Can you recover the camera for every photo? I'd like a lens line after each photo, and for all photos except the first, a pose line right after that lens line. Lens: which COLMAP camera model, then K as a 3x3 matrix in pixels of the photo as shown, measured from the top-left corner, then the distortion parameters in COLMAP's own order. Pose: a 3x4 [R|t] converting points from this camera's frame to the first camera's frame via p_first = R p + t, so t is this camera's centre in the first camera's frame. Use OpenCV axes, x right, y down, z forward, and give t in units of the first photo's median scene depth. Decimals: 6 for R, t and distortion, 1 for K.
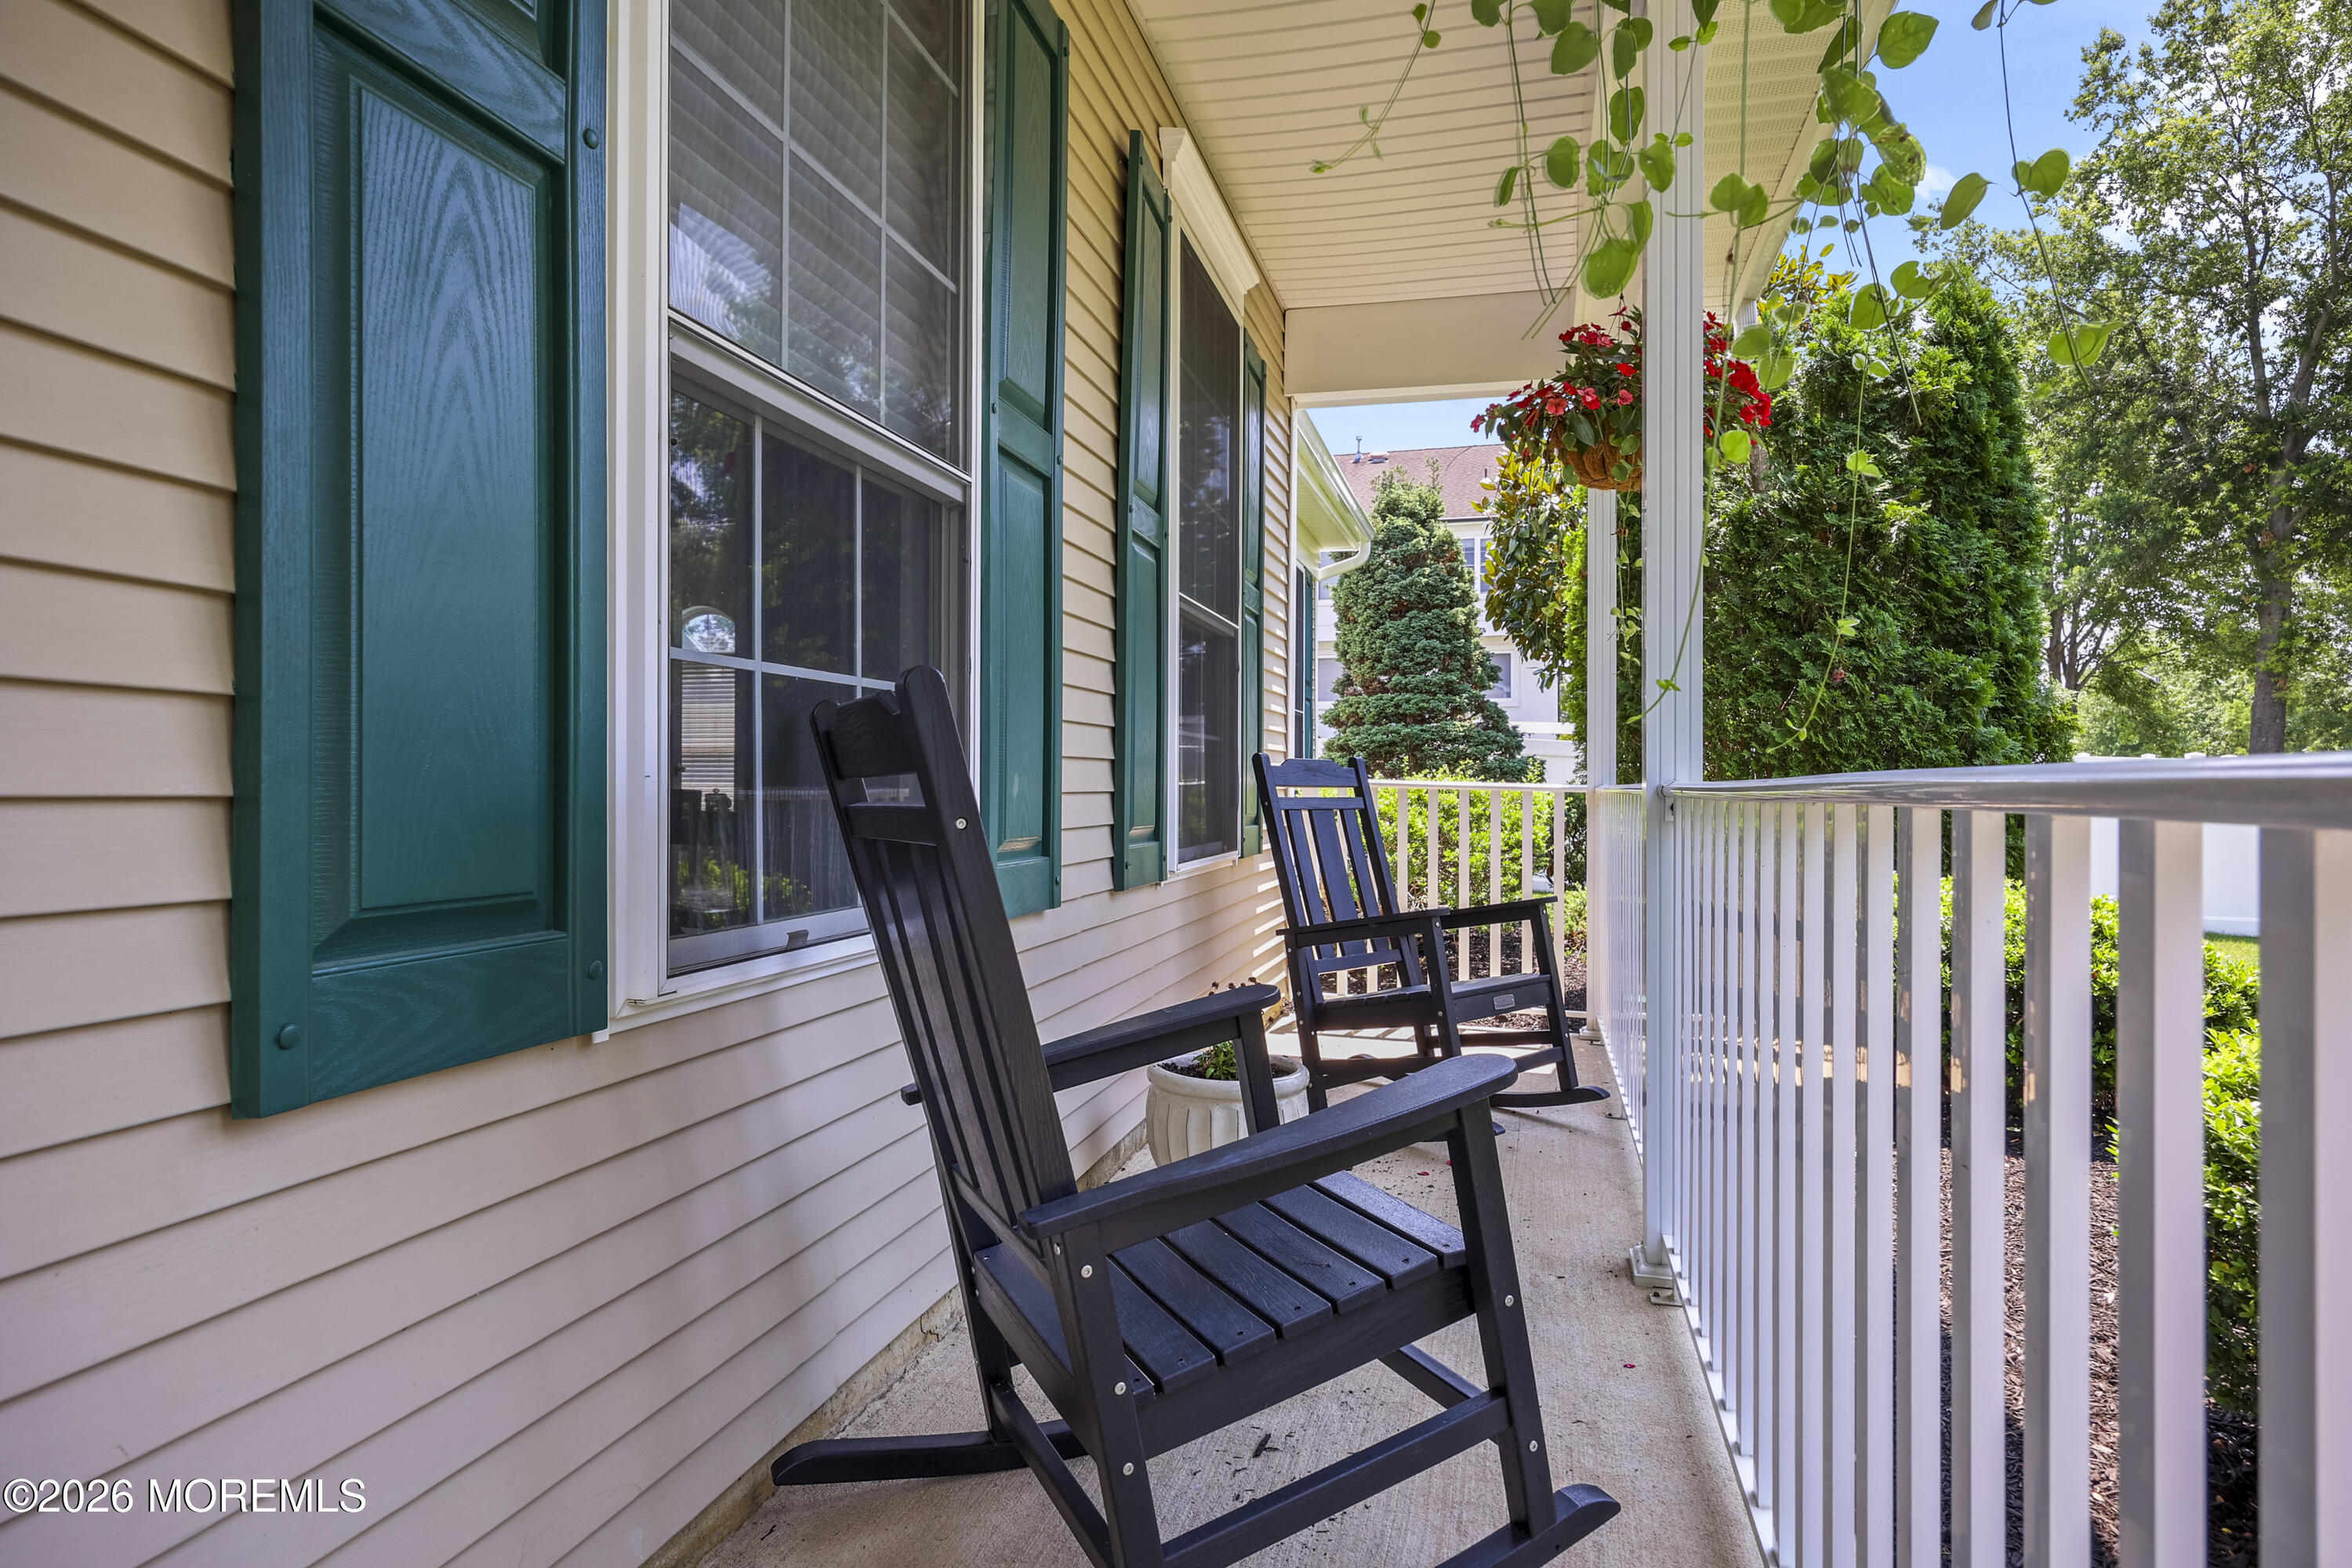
lens RADIAL K [[1287.5, 0, 1176.0], [0, 1287.5, 784.0], [0, 0, 1]] dist [0.001283, 0.000269]
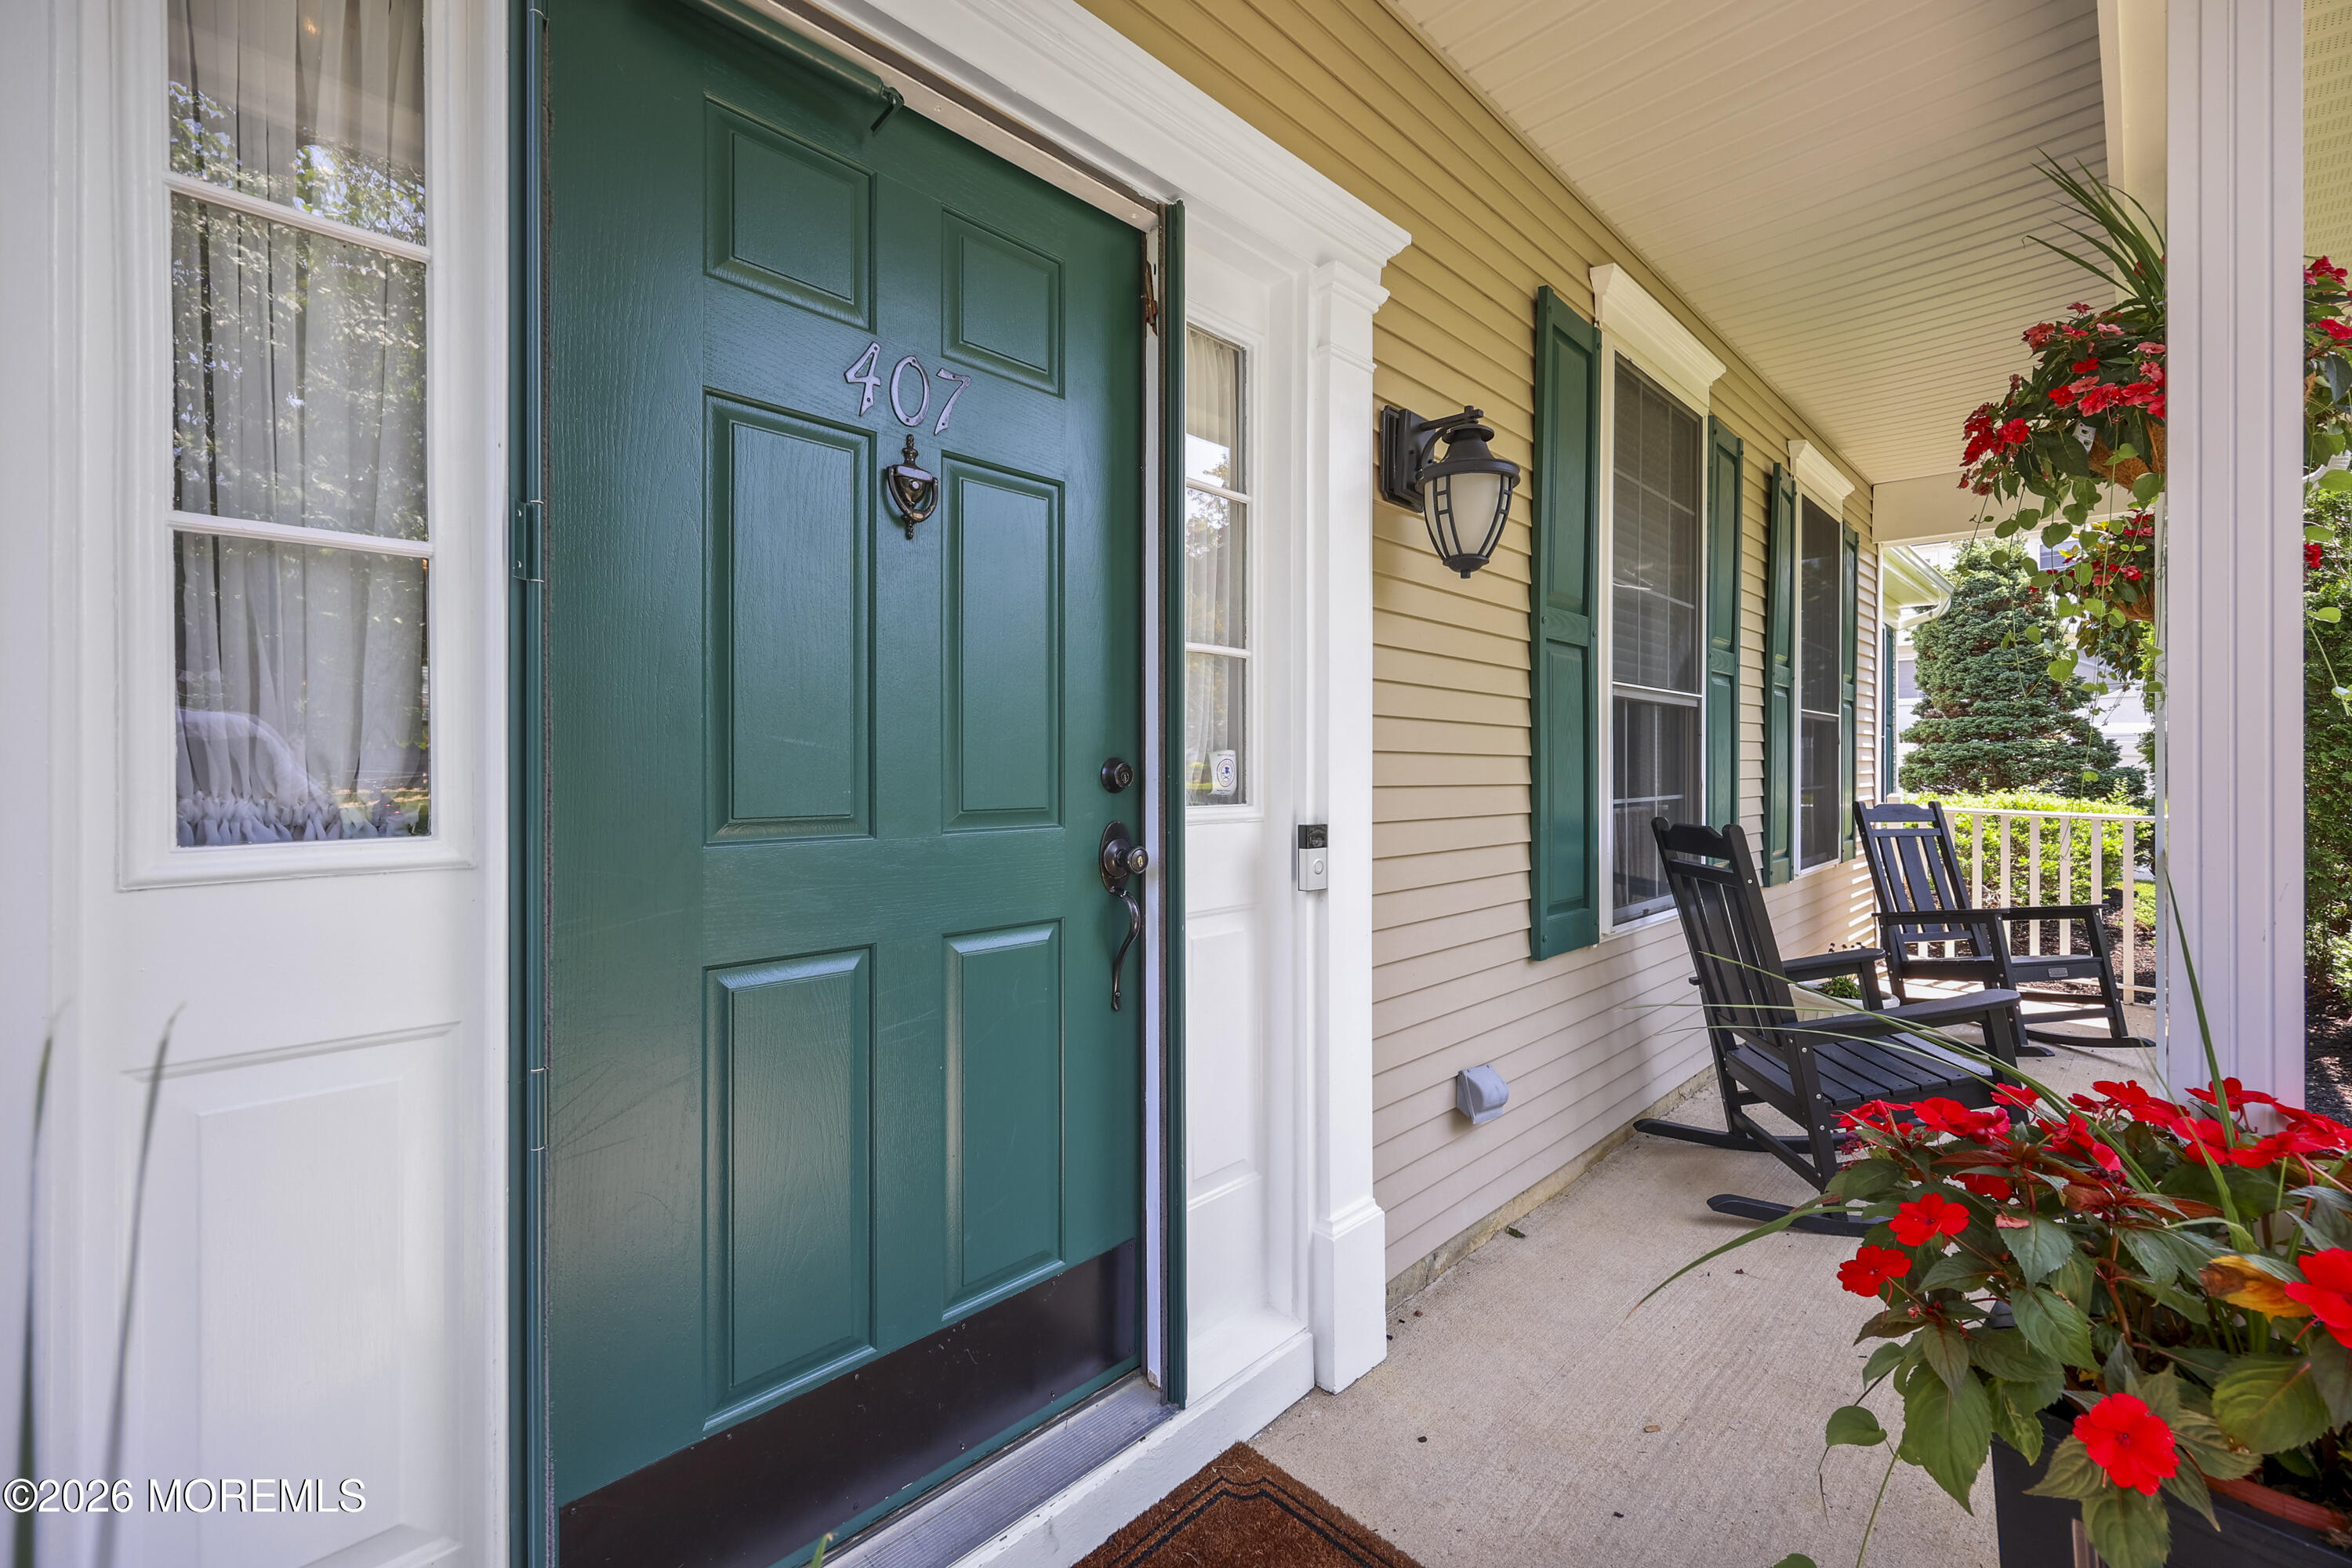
lens RADIAL K [[952.9, 0, 1177.2], [0, 952.9, 772.9], [0, 0, 1]] dist [-0.011378, 0.005233]
pose [[0.858948, -0.001815, -0.512060, -0.047656], [0.005402, 0.999970, 0.005518, -0.057860], [0.512035, -0.007506, 0.858932, -0.365715]]
